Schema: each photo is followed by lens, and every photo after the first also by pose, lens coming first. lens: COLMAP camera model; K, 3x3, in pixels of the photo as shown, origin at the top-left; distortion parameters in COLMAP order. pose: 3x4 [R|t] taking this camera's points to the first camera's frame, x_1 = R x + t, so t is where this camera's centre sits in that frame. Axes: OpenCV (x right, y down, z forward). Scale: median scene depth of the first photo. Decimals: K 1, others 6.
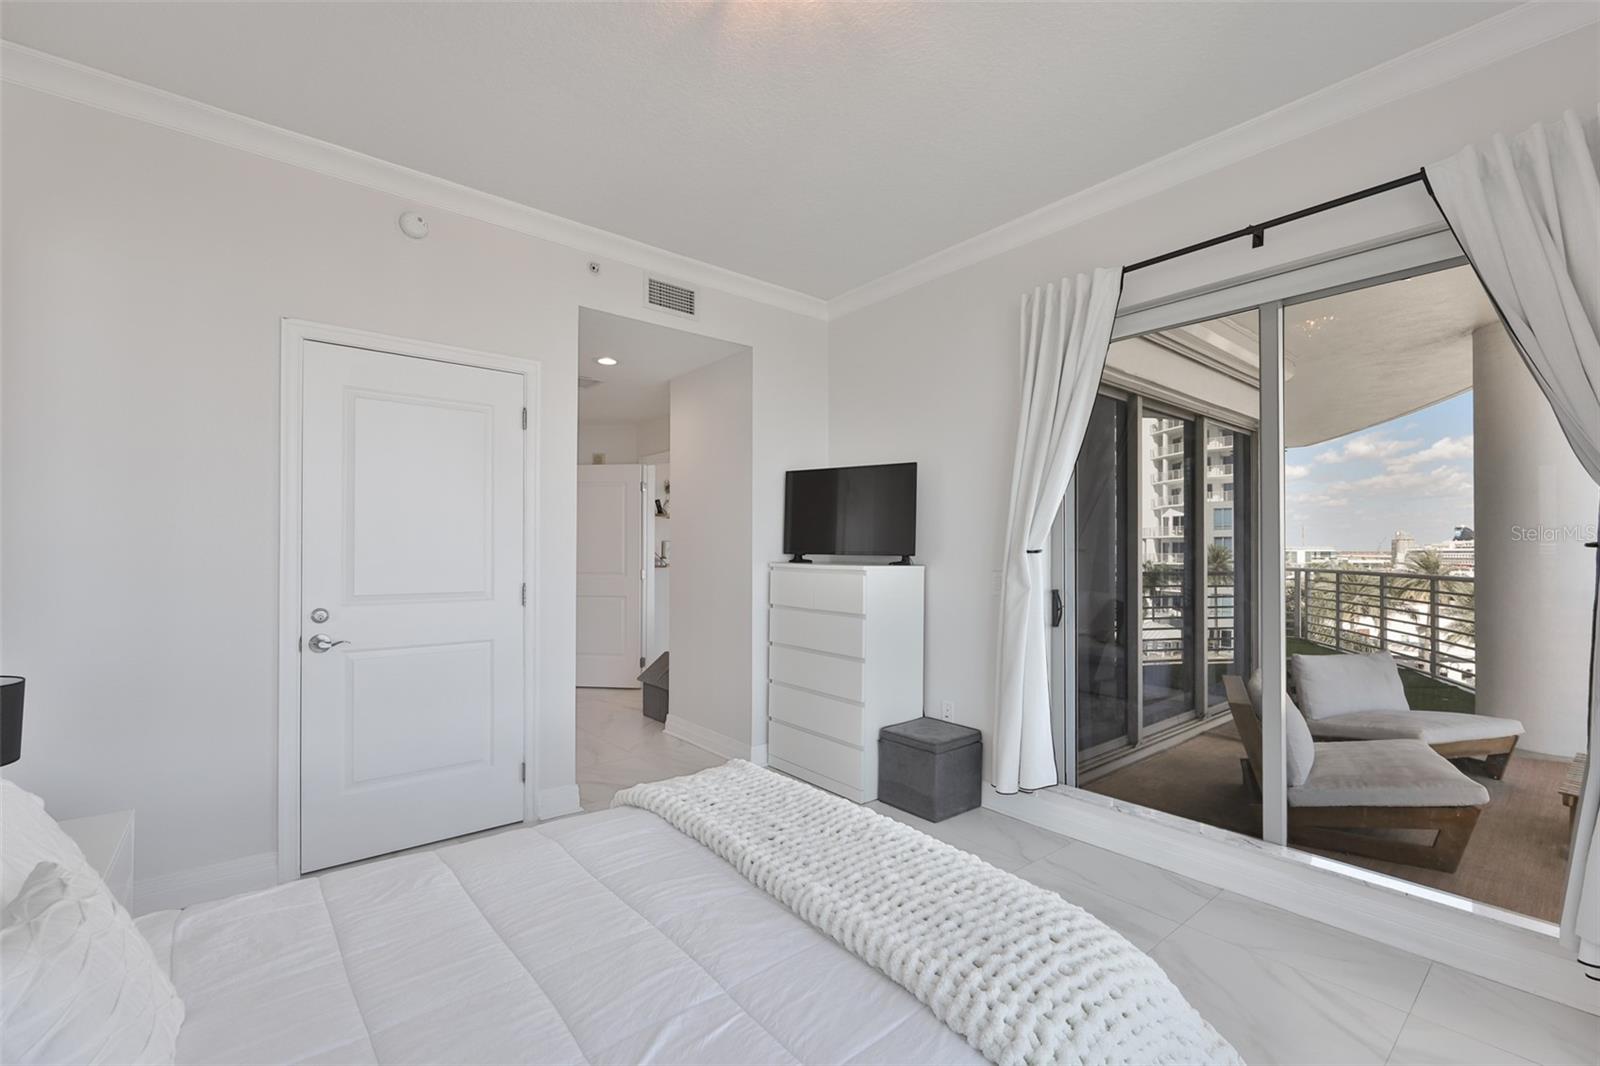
lens RADIAL K [[676.5, 0, 787.4], [0, 676.5, 530.7], [0, 0, 1]] dist [-0.000470, 0.000068]
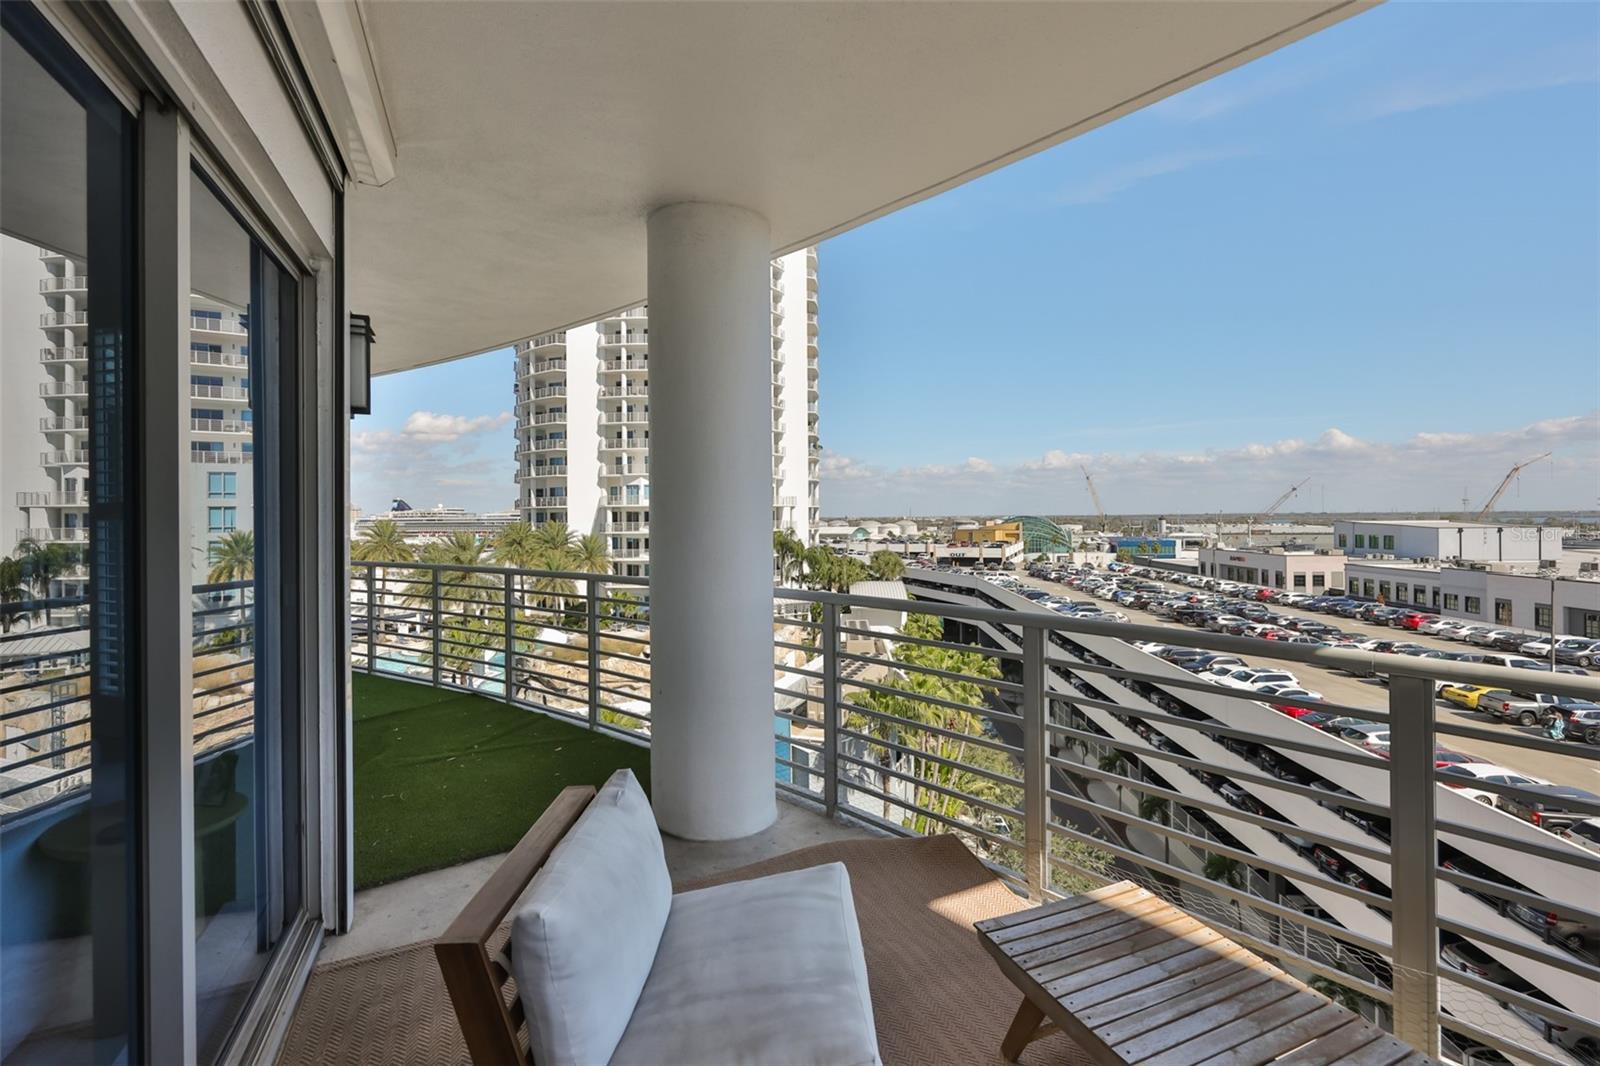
lens RADIAL K [[688.4, 0, 801.7], [0, 688.4, 517.6], [0, 0, 1]] dist [-0.000413, 0.000013]
pose [[0.241402, -0.004159, 0.970416, 0.078157], [-0.021119, 0.999731, 0.009538, 0.000037], [-0.970195, -0.022797, 0.241249, 0.141799]]
